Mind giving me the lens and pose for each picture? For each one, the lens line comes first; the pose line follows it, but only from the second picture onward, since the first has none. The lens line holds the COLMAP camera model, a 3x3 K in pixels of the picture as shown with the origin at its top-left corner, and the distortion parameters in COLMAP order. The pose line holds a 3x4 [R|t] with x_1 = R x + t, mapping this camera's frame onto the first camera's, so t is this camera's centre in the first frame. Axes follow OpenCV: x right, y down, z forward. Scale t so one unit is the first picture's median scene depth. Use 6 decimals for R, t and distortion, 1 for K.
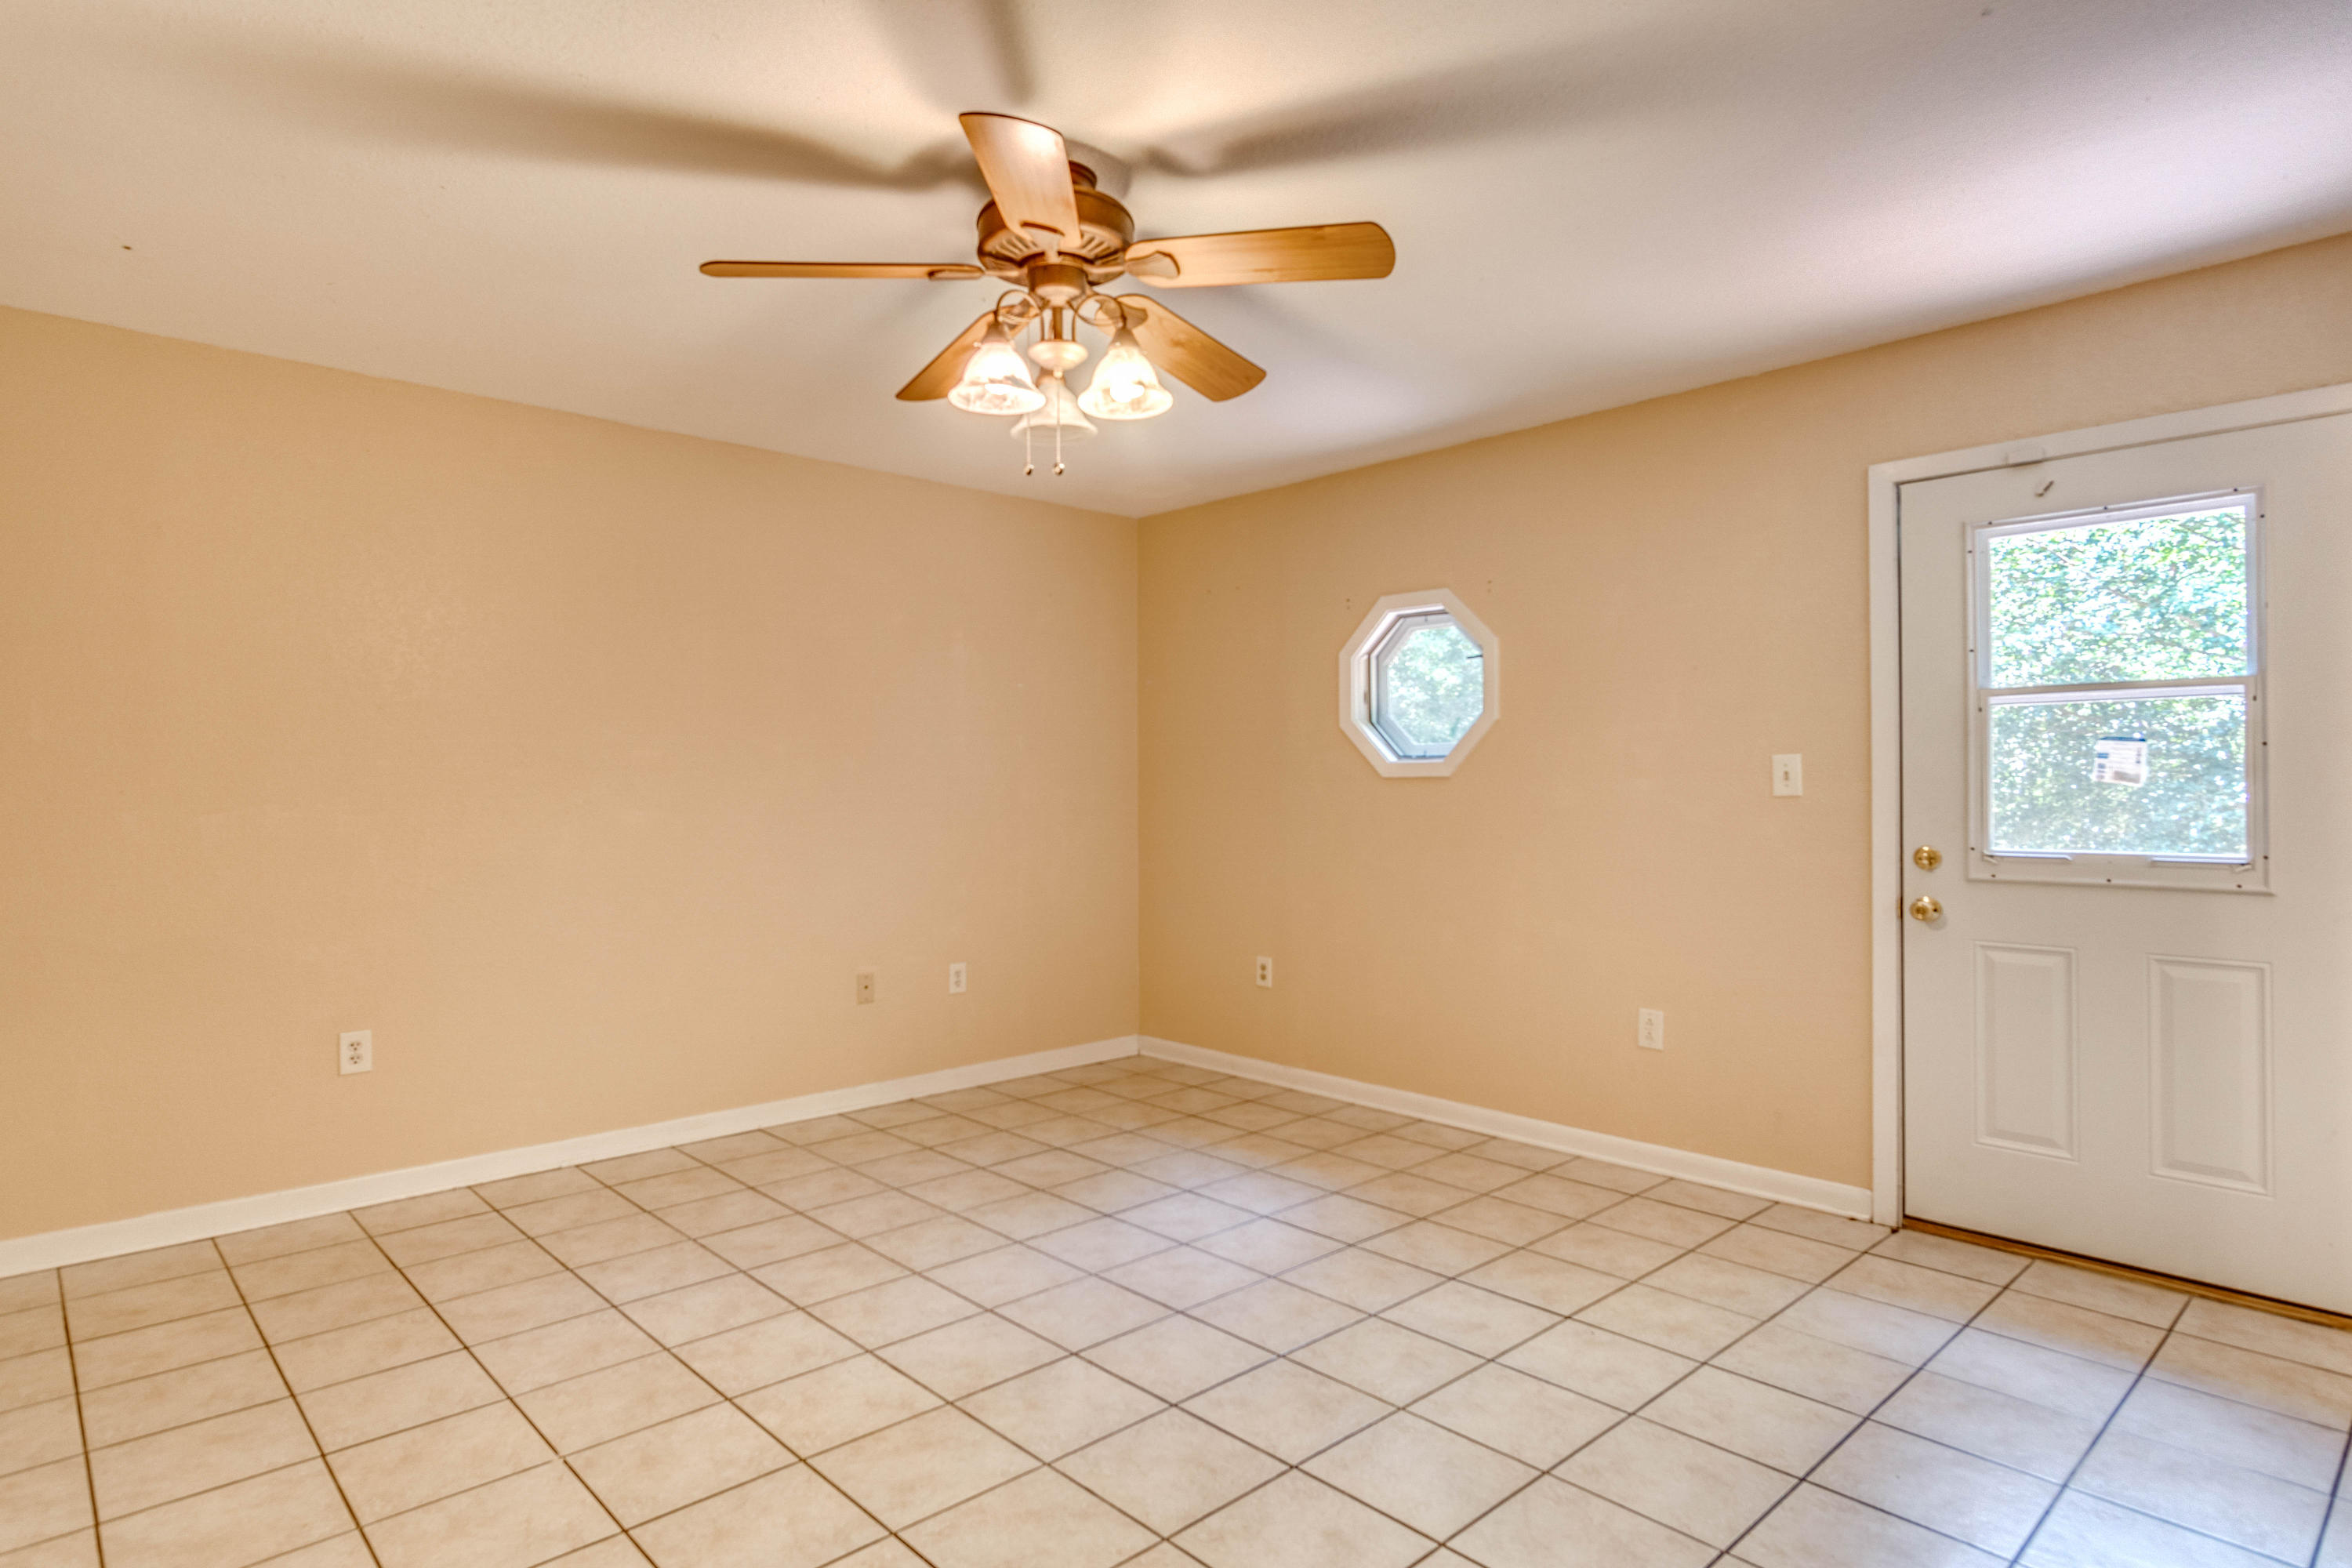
lens RADIAL K [[1277.2, 0, 1173.6], [0, 1277.2, 782.7], [0, 0, 1]] dist [0.001837, 0.001347]
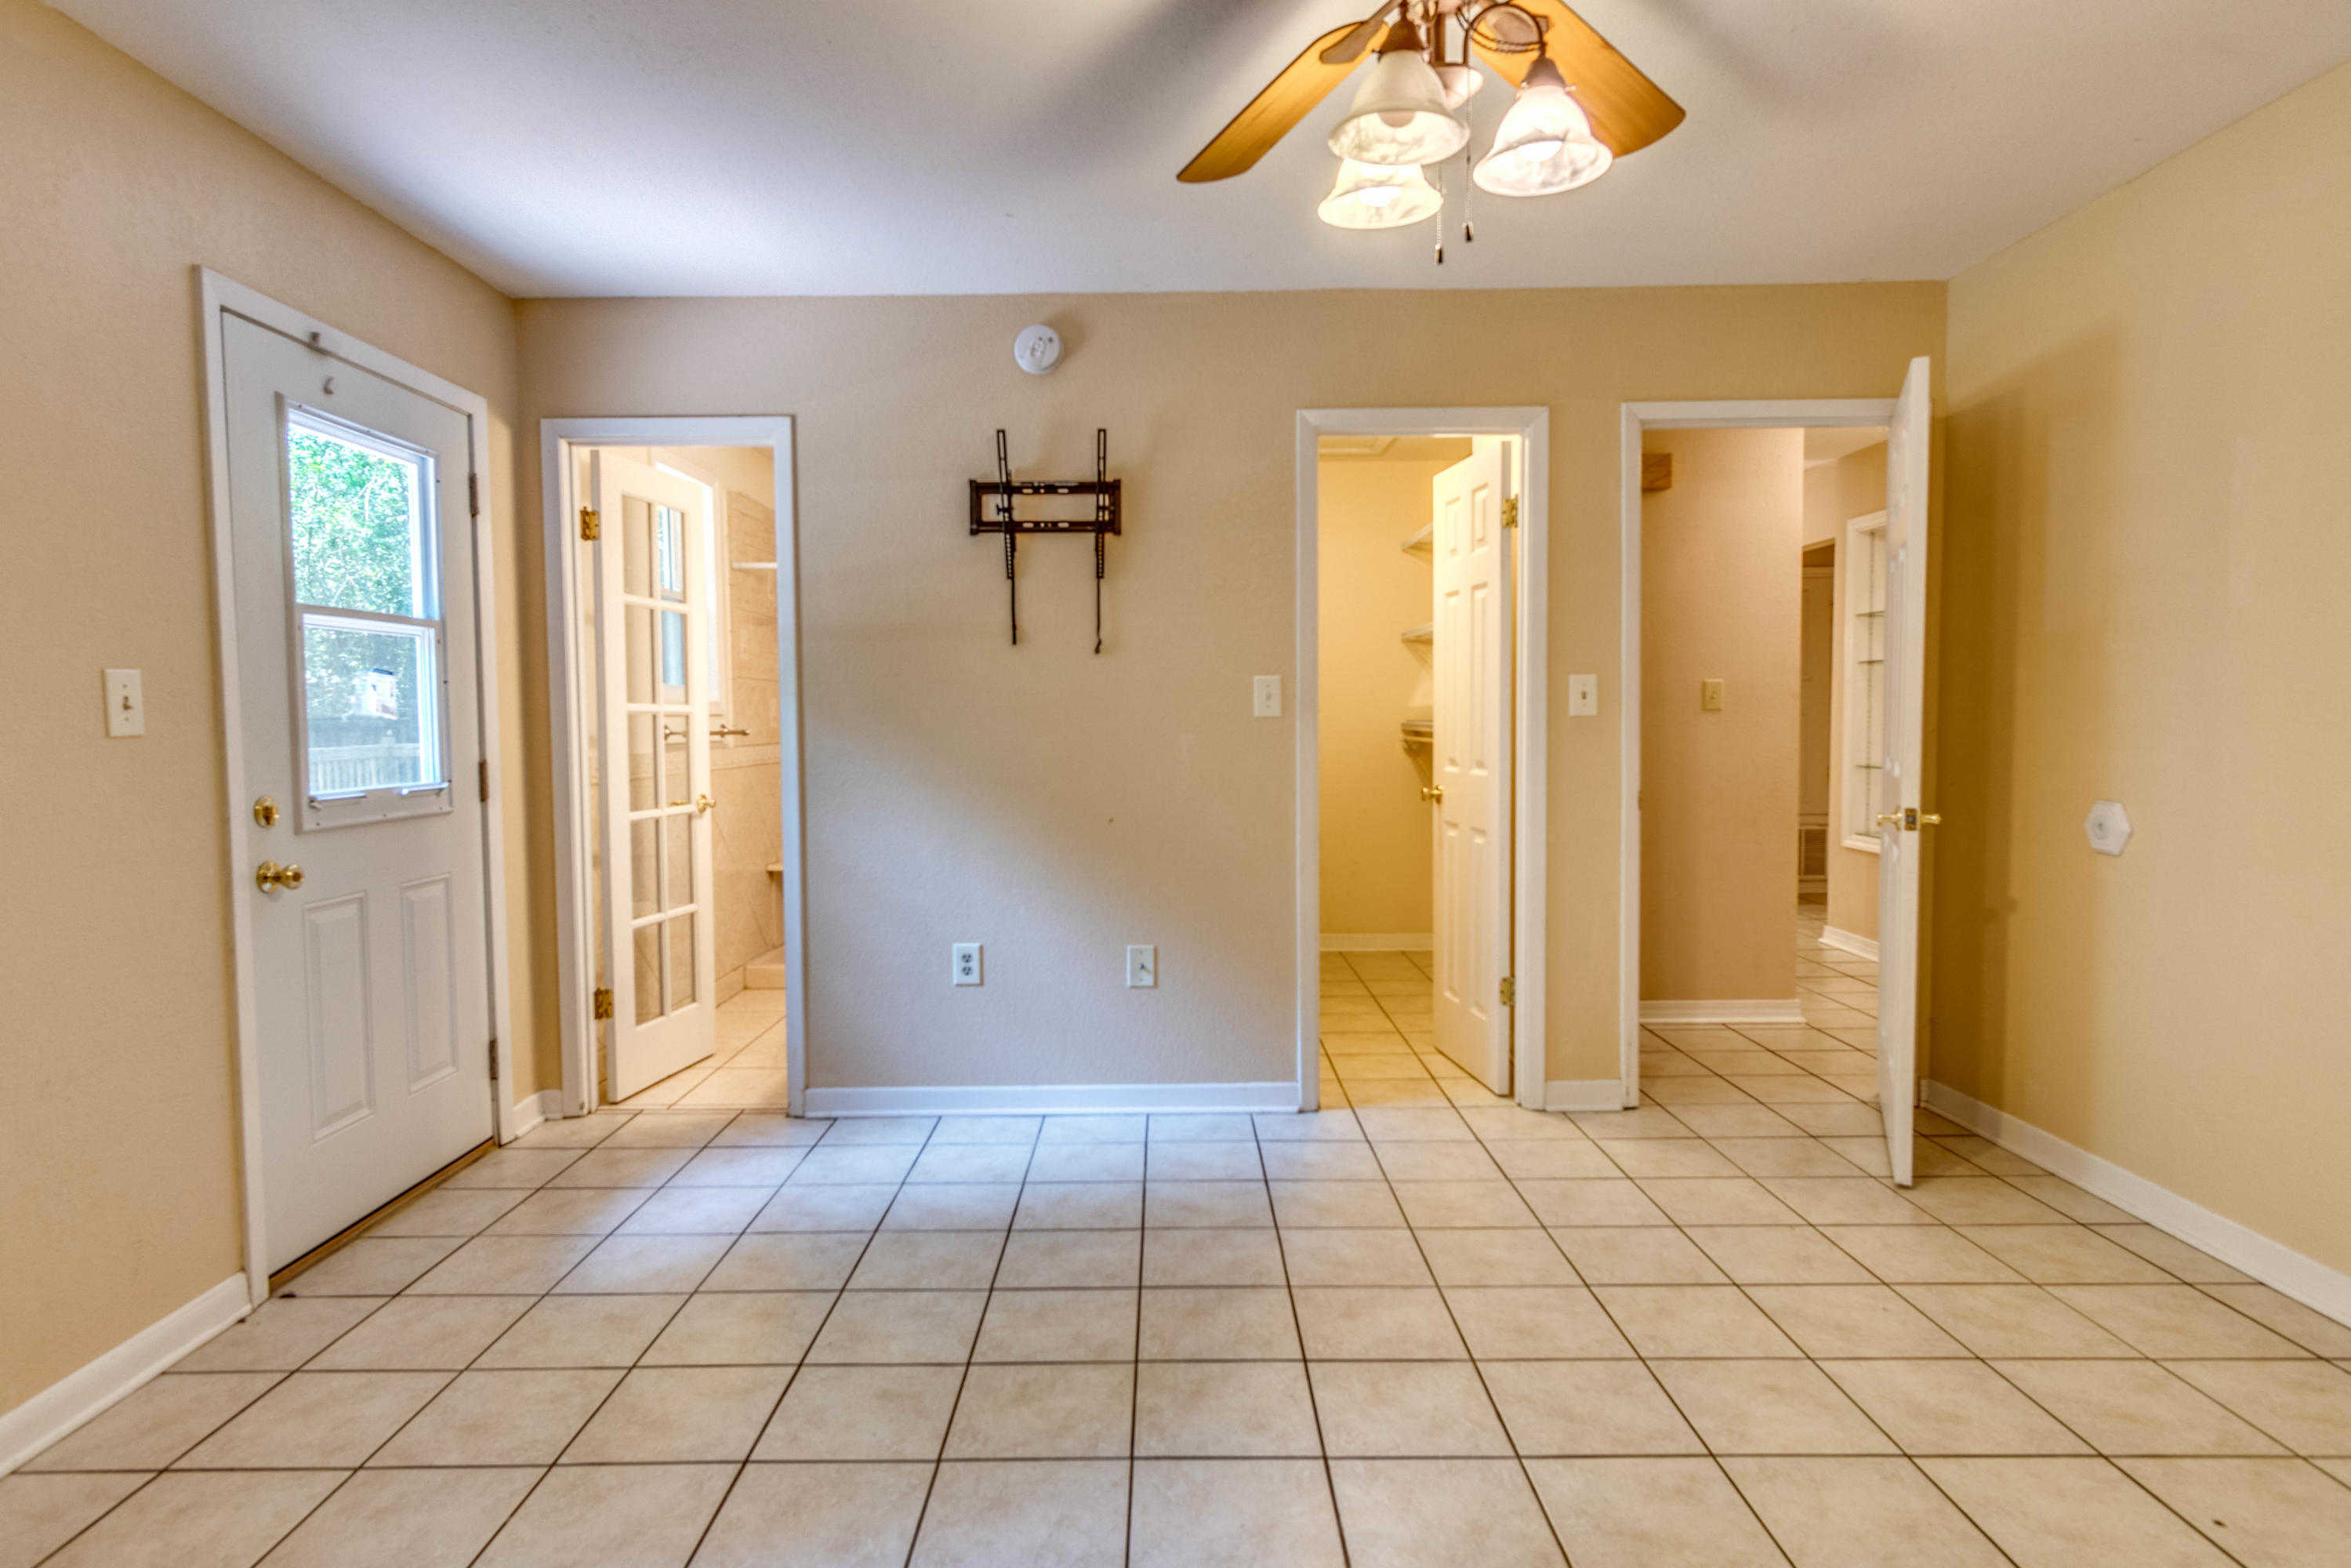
lens RADIAL K [[1236.6, 0, 1175.5], [0, 1236.6, 784.0], [0, 0, 1]] dist [0.025409, 0.000142]
pose [[-0.717849, -0.034594, 0.695339, -0.362136], [0.003847, 0.998552, 0.053651, 0.002692], [-0.696188, 0.041188, -0.716677, 1.230930]]
